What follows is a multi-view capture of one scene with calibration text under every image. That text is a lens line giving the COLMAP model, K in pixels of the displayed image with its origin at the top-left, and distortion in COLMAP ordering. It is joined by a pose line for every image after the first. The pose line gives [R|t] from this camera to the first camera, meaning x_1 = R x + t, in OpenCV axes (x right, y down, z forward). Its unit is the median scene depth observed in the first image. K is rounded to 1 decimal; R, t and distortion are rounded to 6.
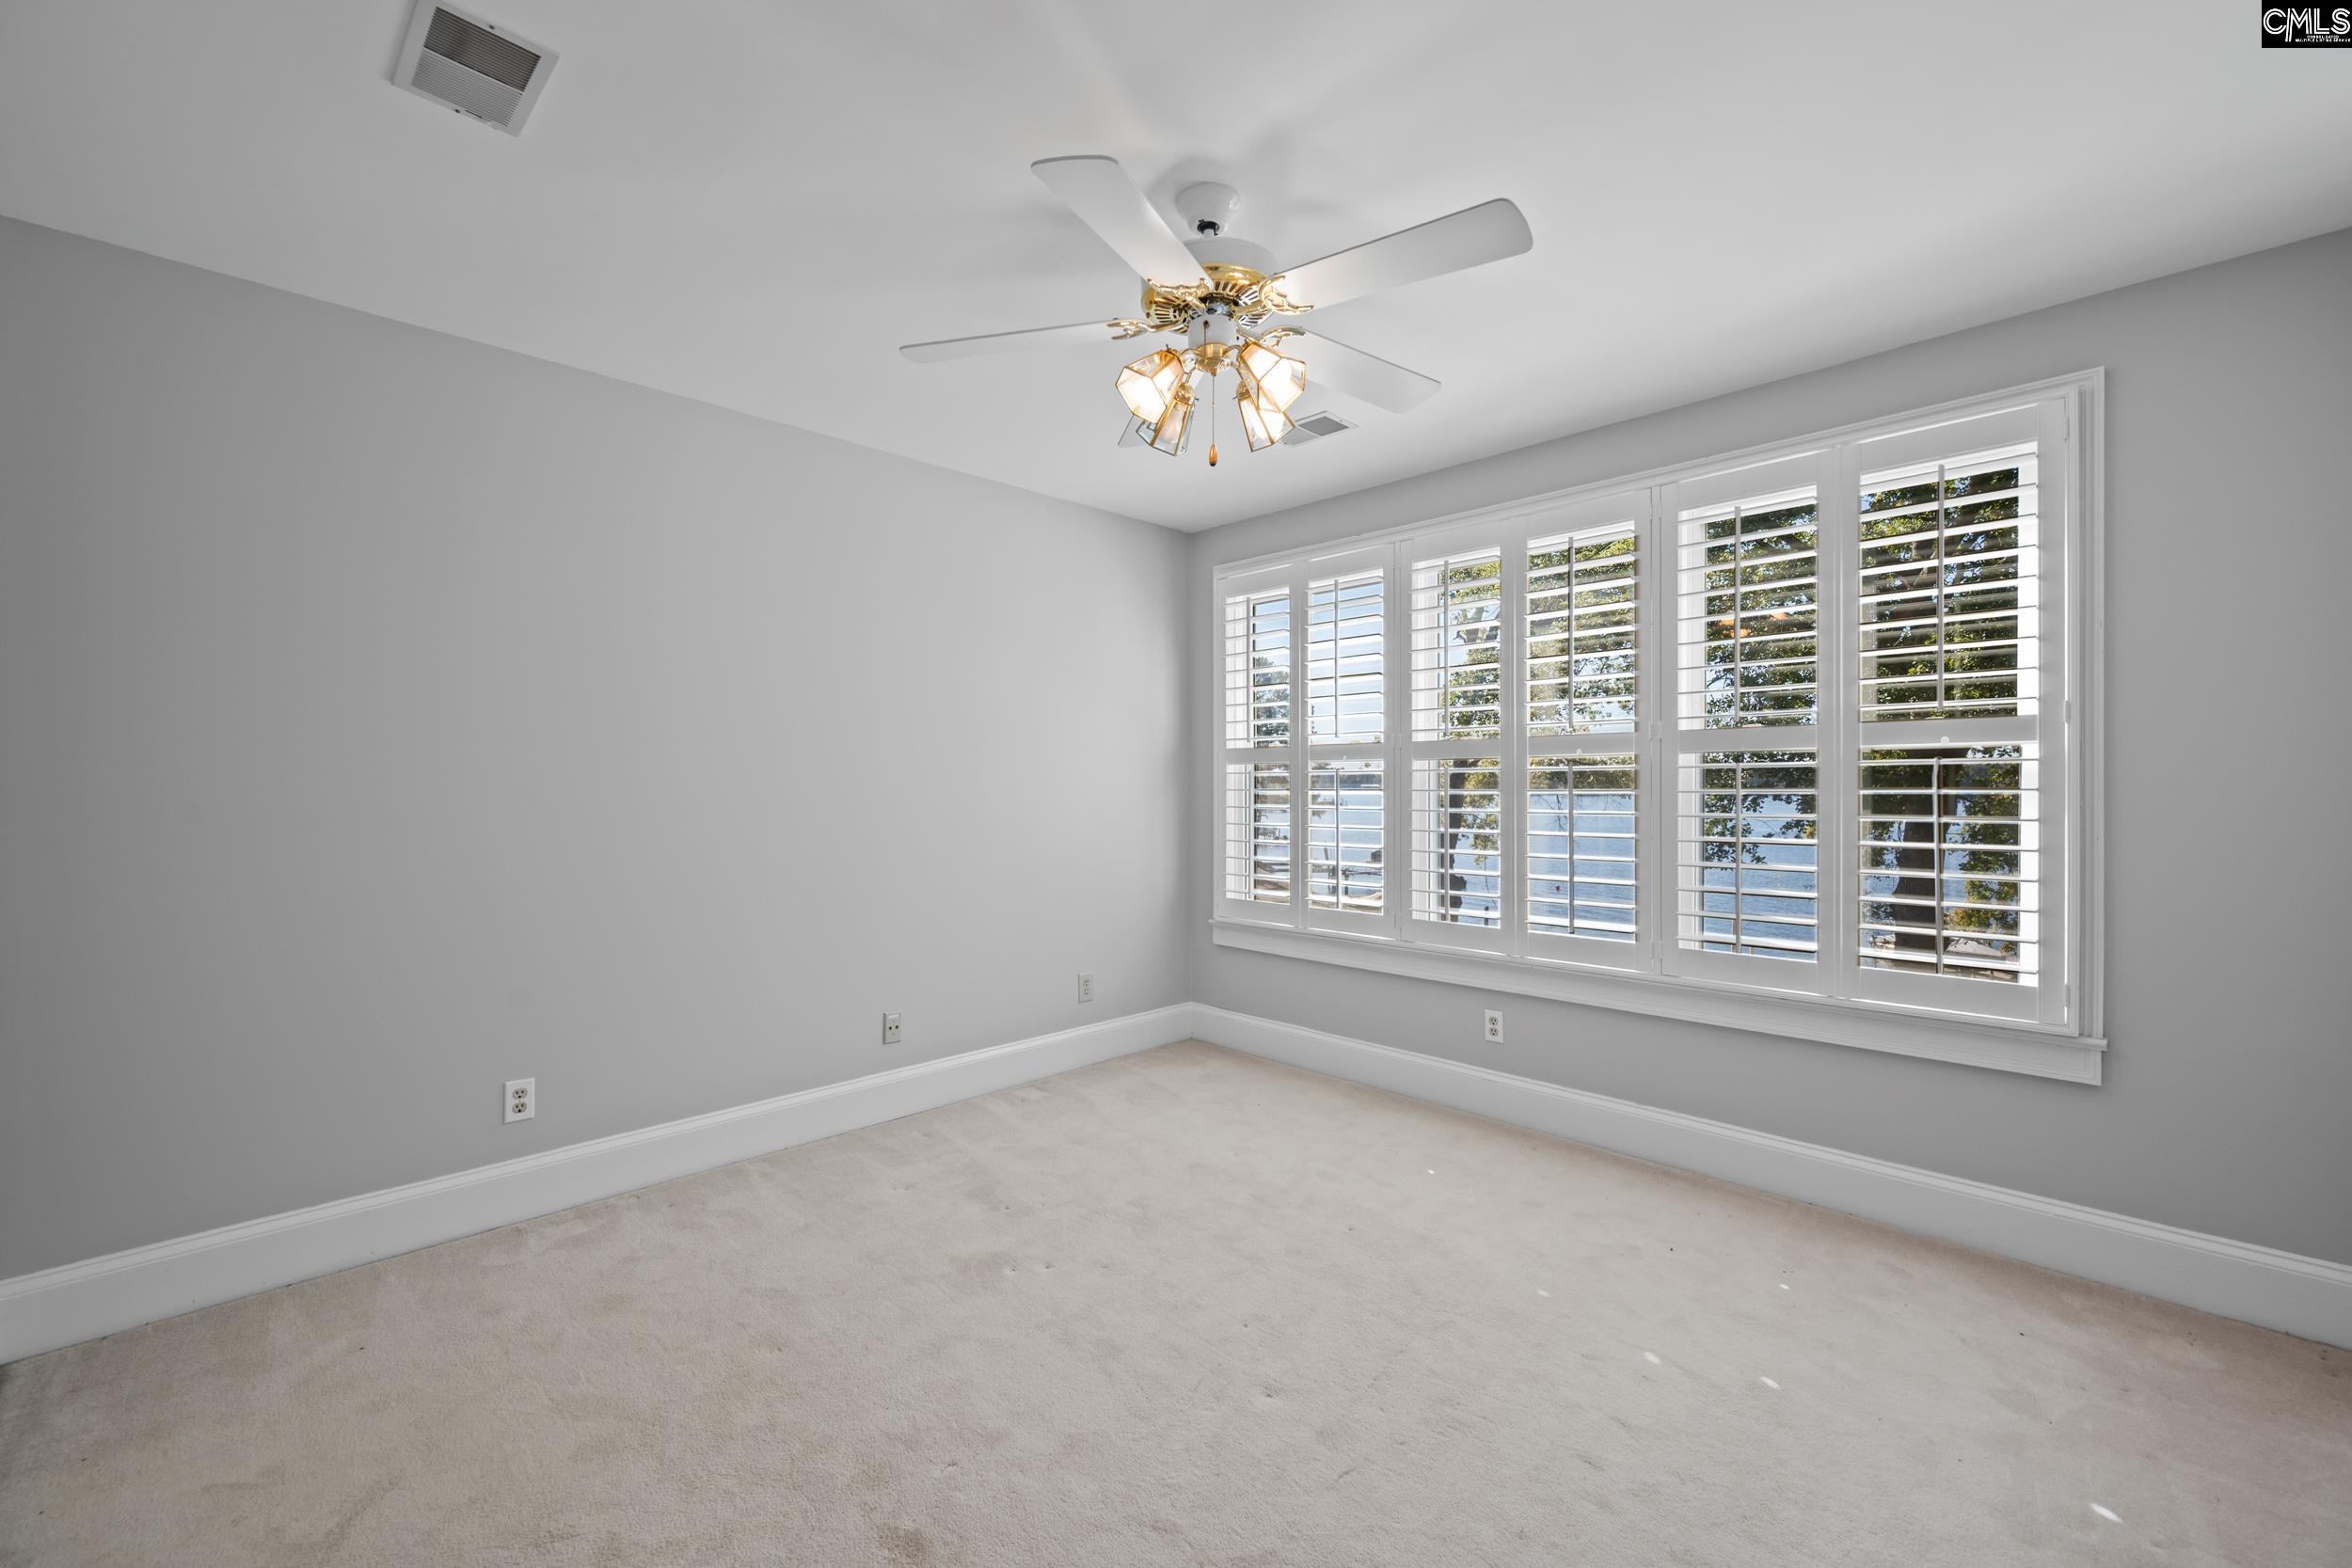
lens RADIAL K [[934.9, 0, 1197.5], [0, 934.9, 783.1], [0, 0, 1]] dist [0.002401, -0.000031]
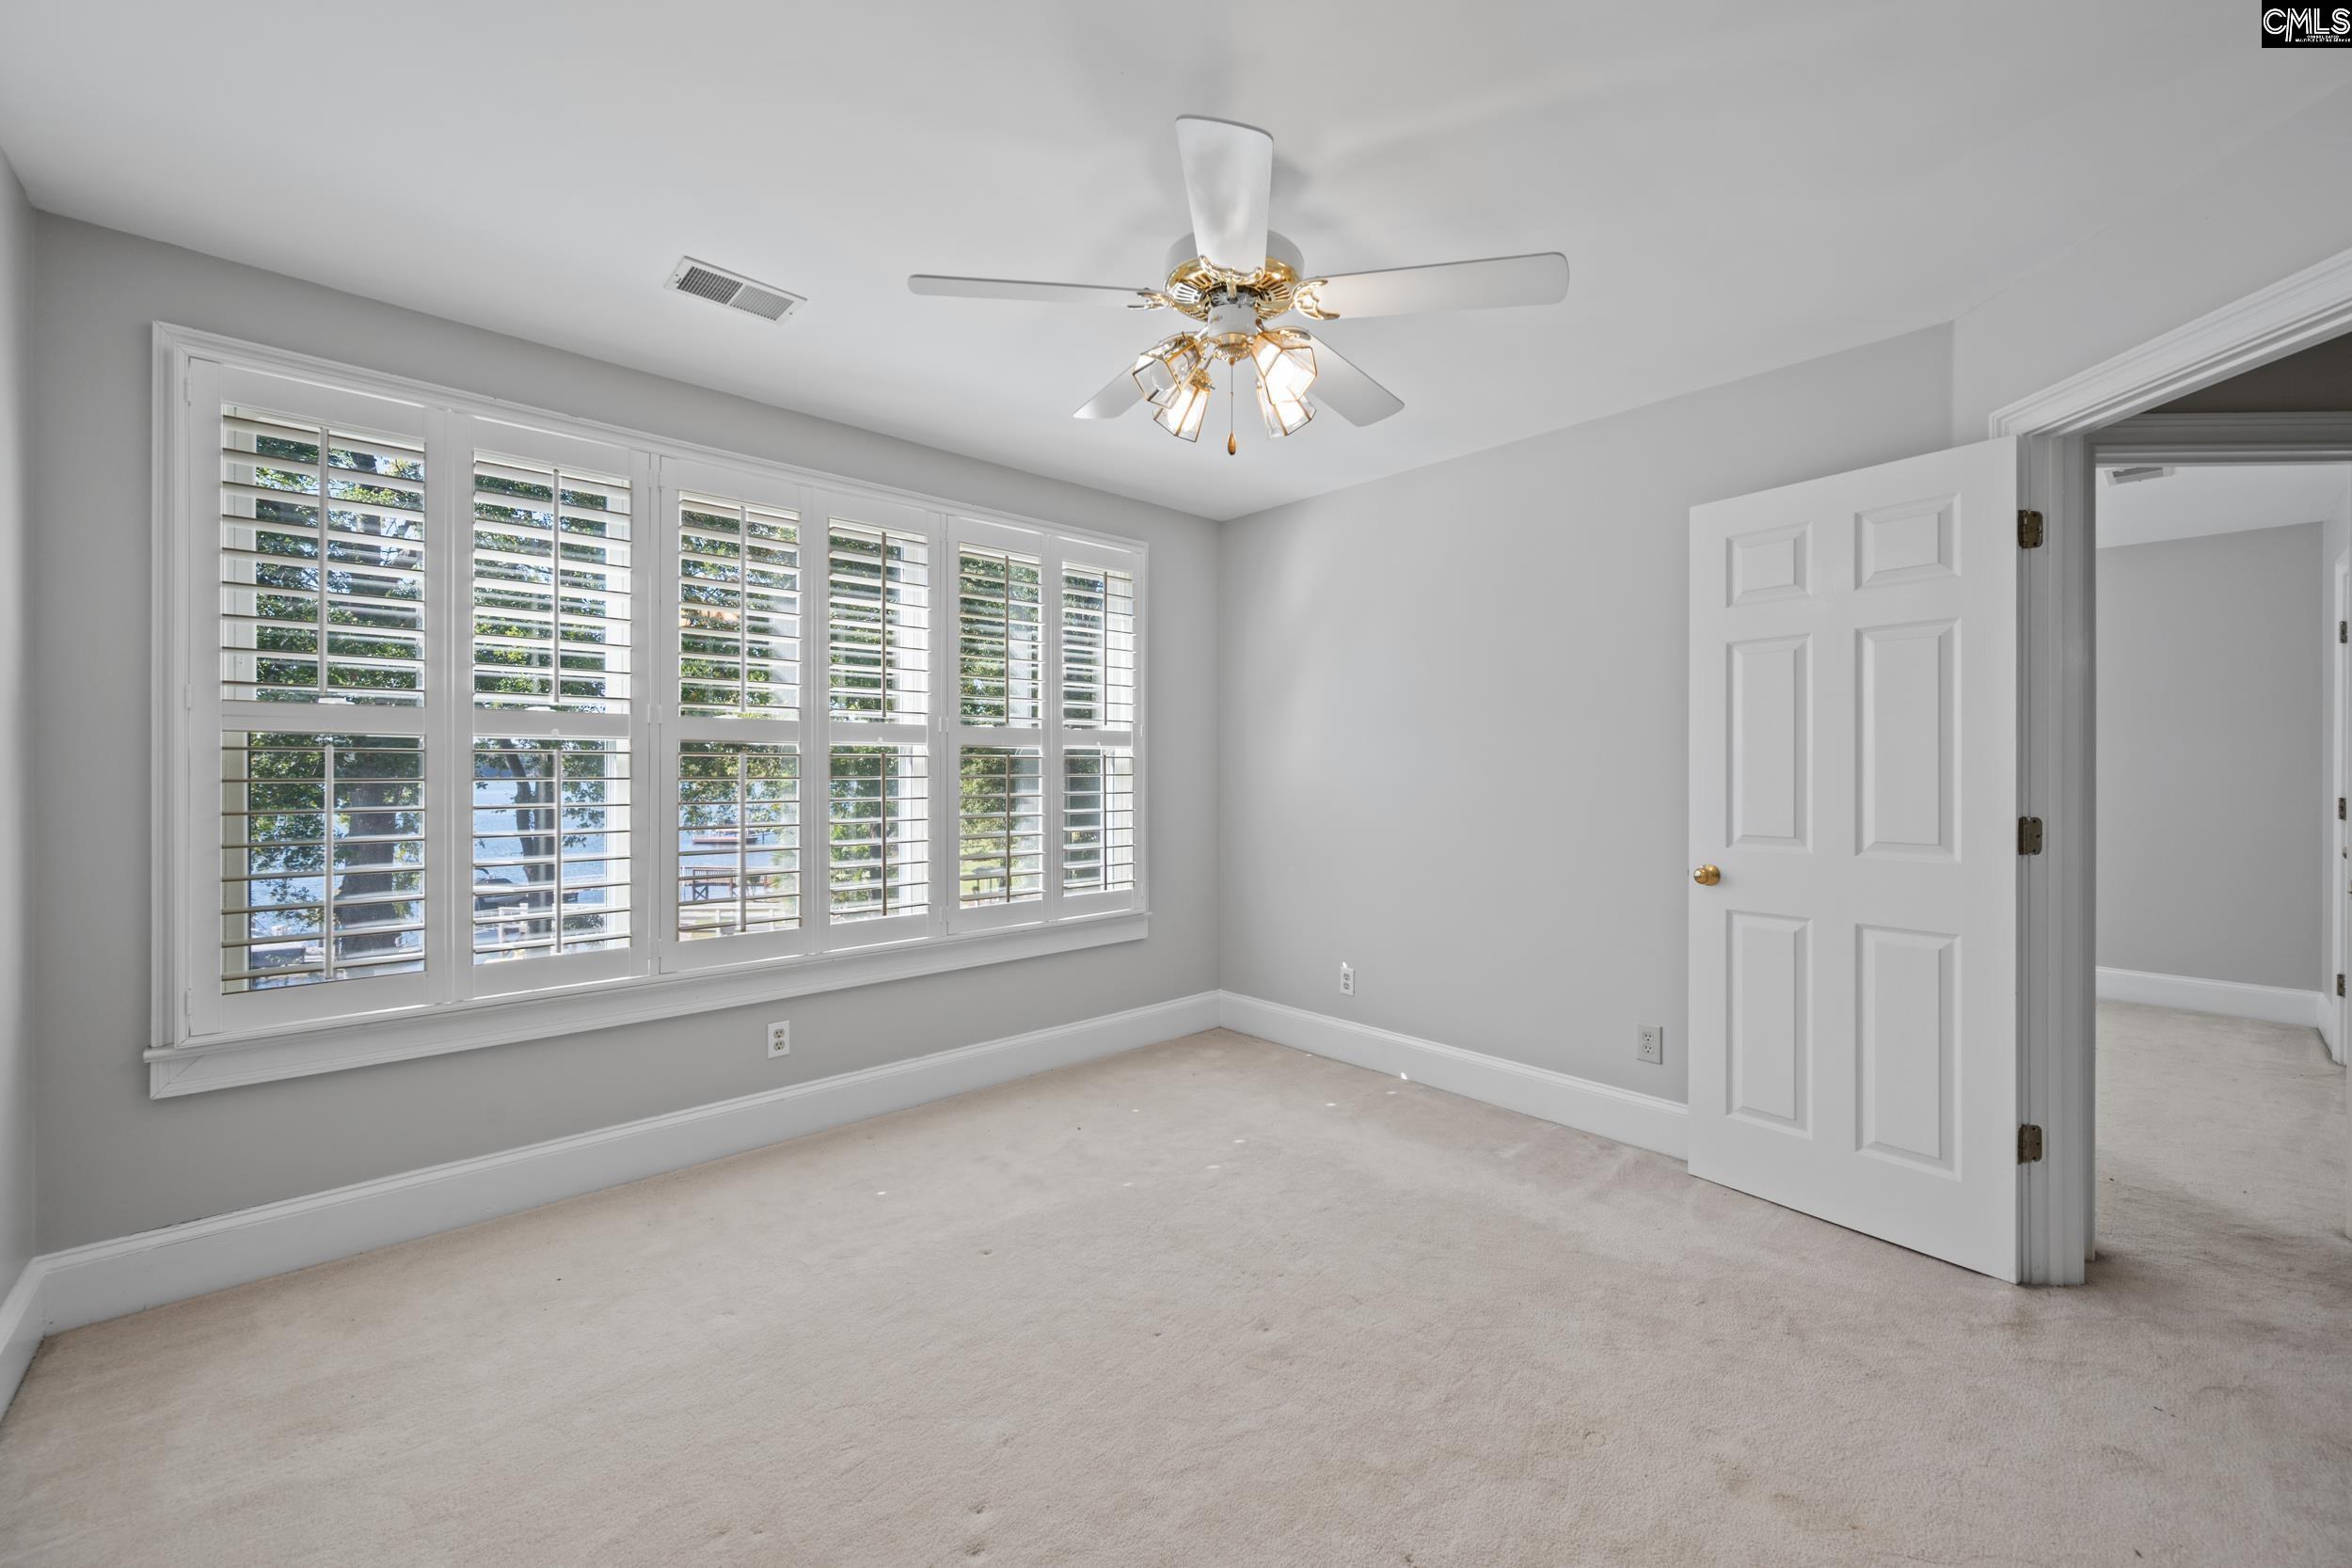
lens RADIAL K [[934.9, 0, 1197.6], [0, 934.9, 776.4], [0, 0, 1]] dist [0.002401, -0.000031]
pose [[0.042335, -0.002346, 0.999101, -0.566021], [-0.000276, 0.999997, 0.002360, 0.003923], [-0.999103, -0.000375, 0.042334, 0.556103]]
